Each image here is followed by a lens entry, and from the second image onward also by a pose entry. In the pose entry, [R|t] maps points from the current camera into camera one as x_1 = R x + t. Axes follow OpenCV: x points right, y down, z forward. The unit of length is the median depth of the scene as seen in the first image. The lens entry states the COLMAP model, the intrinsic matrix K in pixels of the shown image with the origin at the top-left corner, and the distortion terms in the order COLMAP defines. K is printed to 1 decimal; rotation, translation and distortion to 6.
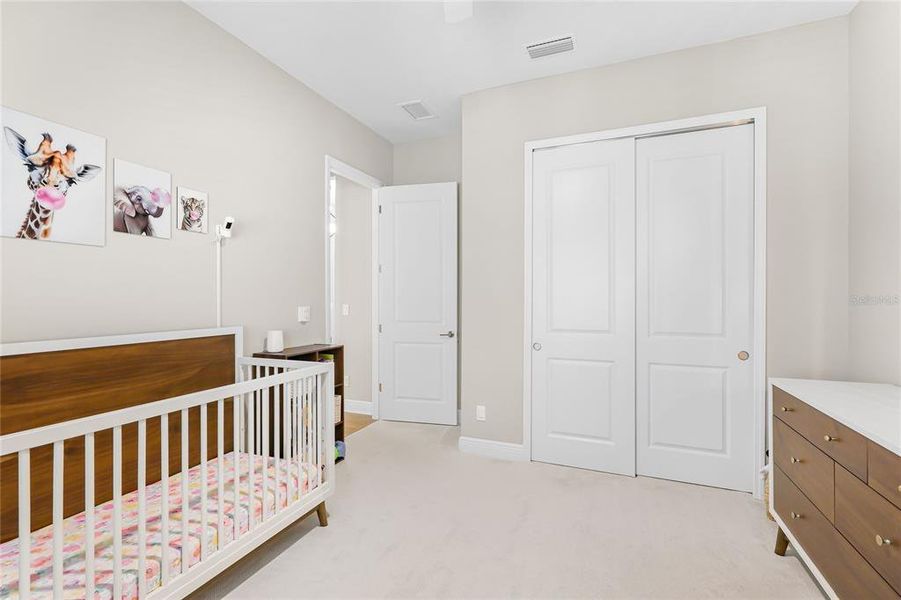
lens RADIAL K [[402.9, 0, 450.5], [0, 402.9, 300.0], [0, 0, 1]] dist [0.000794, -0.000092]
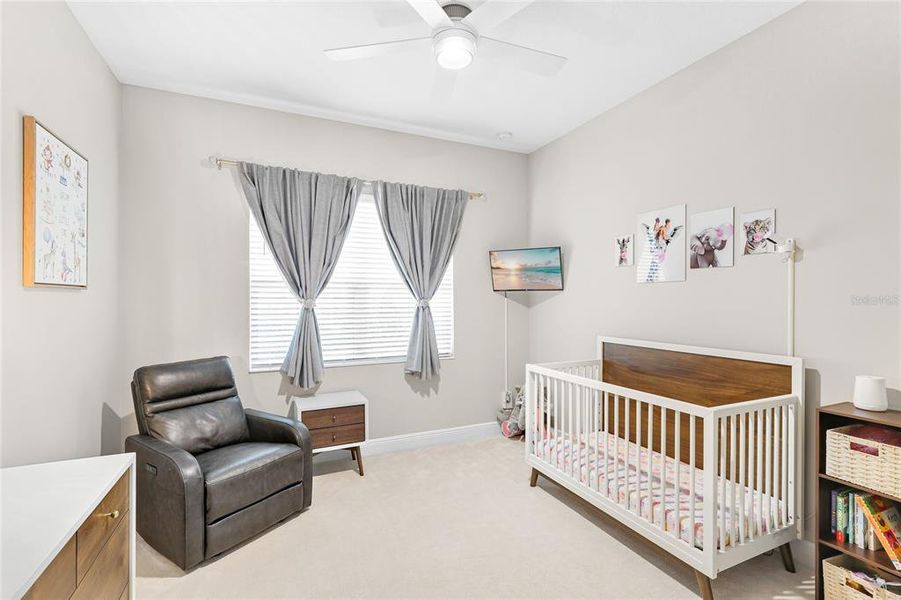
lens RADIAL K [[402.9, 0, 450.5], [0, 402.9, 300.0], [0, 0, 1]] dist [0.000794, -0.000092]
pose [[-0.675550, -0.003276, -0.737307, 0.681116], [-0.008523, 0.999958, 0.003366, -0.059466], [0.737265, 0.008558, -0.675549, 1.258128]]
